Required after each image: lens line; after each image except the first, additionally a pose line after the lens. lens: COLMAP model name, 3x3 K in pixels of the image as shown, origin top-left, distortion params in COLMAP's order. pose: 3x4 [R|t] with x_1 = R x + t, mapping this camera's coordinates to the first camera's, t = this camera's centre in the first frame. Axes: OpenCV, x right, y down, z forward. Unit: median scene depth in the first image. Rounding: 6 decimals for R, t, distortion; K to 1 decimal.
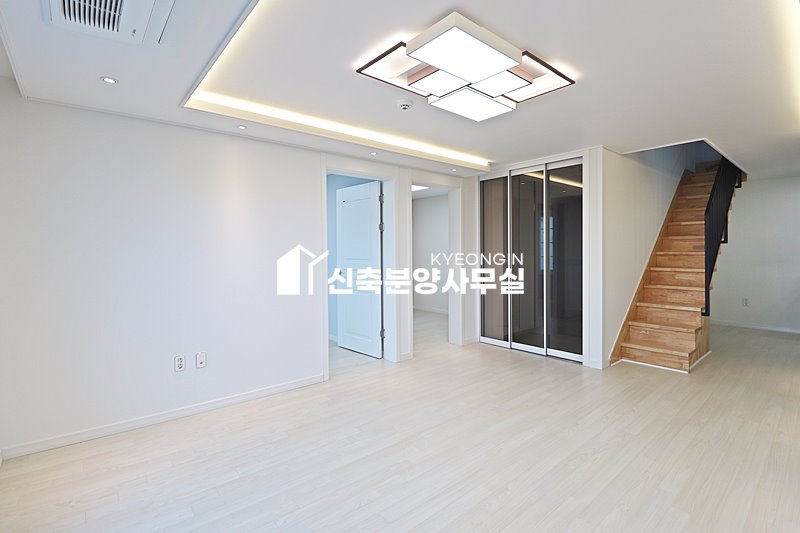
lens RADIAL K [[376.0, 0, 400.8], [0, 376.0, 253.6], [0, 0, 1]] dist [-0.011876, -0.000241]
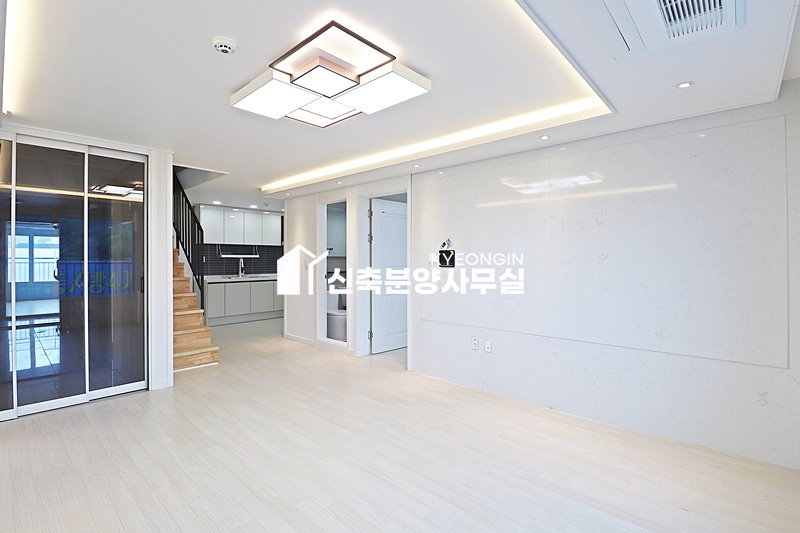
lens RADIAL K [[377.5, 0, 398.2], [0, 377.5, 259.1], [0, 0, 1]] dist [-0.000595, -0.010832]
pose [[-0.119000, 0.008460, 0.992858, -0.439273], [0.008694, 0.999934, -0.007478, -0.001386], [-0.992856, 0.007742, -0.119066, 0.484765]]
